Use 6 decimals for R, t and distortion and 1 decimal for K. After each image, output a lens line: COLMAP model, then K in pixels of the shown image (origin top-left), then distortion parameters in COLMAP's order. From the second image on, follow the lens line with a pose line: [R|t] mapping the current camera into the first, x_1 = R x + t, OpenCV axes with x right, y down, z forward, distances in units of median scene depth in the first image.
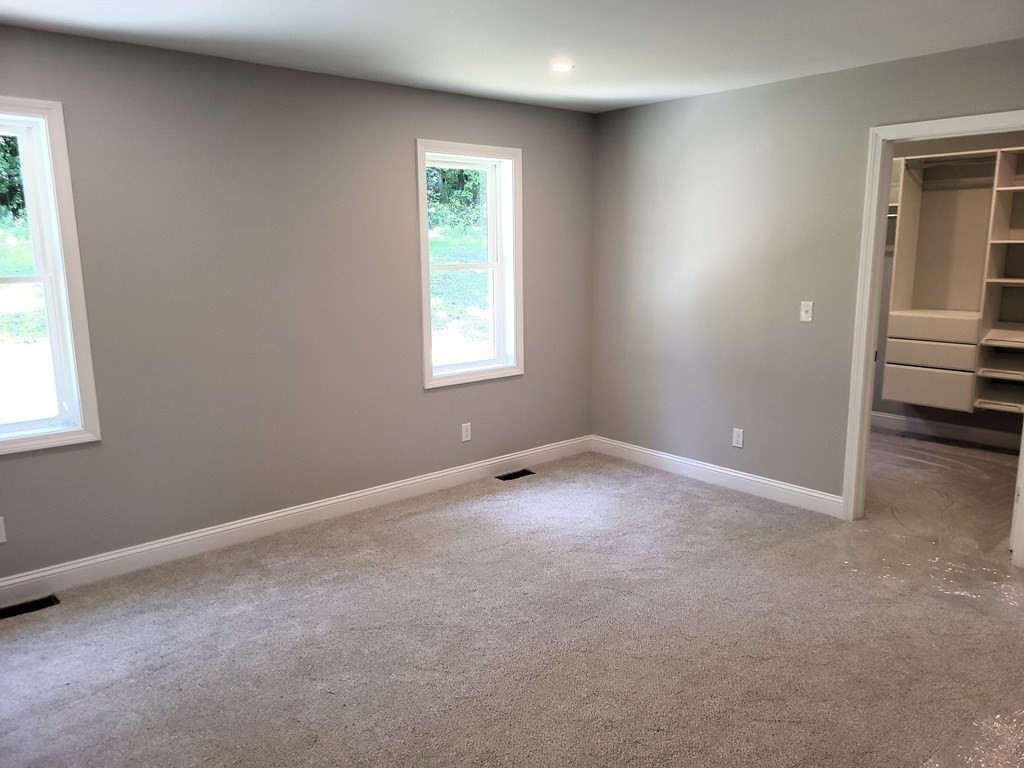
lens RADIAL K [[778.0, 0, 520.9], [0, 778.0, 383.2], [0, 0, 1]] dist [0.044315, -0.023253]
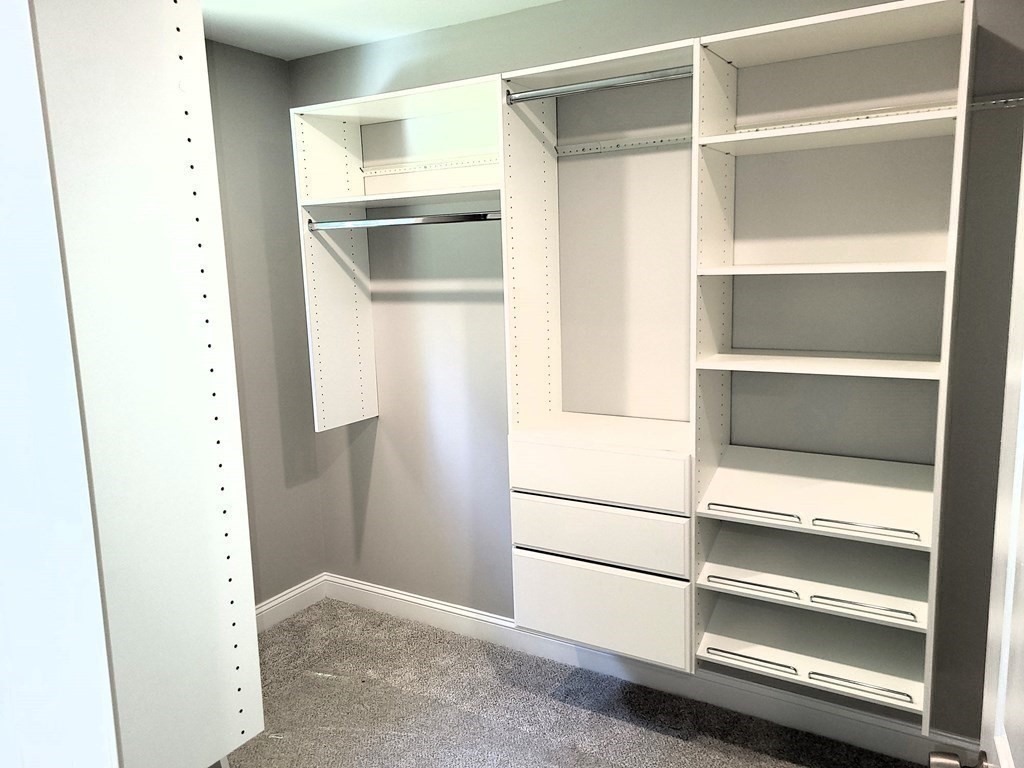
lens RADIAL K [[778.0, 0, 520.9], [0, 778.0, 383.2], [0, 0, 1]] dist [0.044315, -0.023253]
pose [[0.954606, -0.062790, 0.291179, 0.373062], [0.074548, 0.996782, -0.029453, -0.112292], [-0.288393, 0.049823, 0.956215, 0.619348]]
